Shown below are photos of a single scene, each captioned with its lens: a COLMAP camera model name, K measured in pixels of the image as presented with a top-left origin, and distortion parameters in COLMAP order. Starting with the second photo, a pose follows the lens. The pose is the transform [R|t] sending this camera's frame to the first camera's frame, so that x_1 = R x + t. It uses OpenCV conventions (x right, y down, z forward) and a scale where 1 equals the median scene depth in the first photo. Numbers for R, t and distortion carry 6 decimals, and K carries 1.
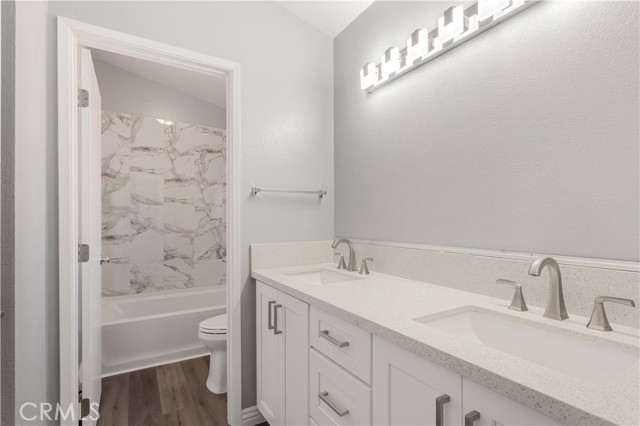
lens RADIAL K [[305.4, 0, 319.8], [0, 305.4, 215.6], [0, 0, 1]] dist [0.000258, 0.001020]
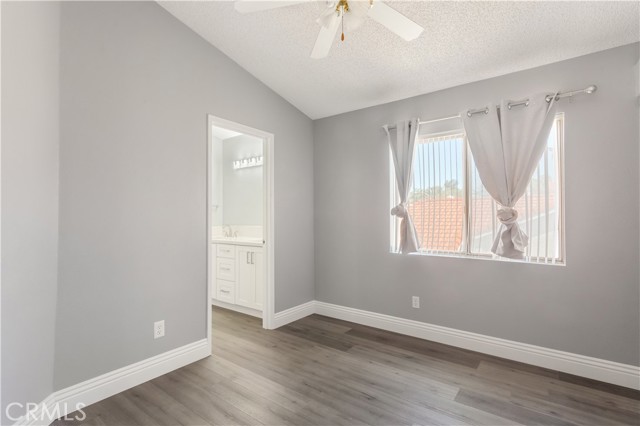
lens RADIAL K [[305.4, 0, 319.9], [0, 305.4, 213.1], [0, 0, 1]] dist [0.000258, 0.001020]
pose [[0.927997, 0.003288, 0.372574, -0.152652], [-0.000792, 0.999976, -0.006853, -0.003380], [-0.372588, 0.006064, 0.927977, -1.663061]]
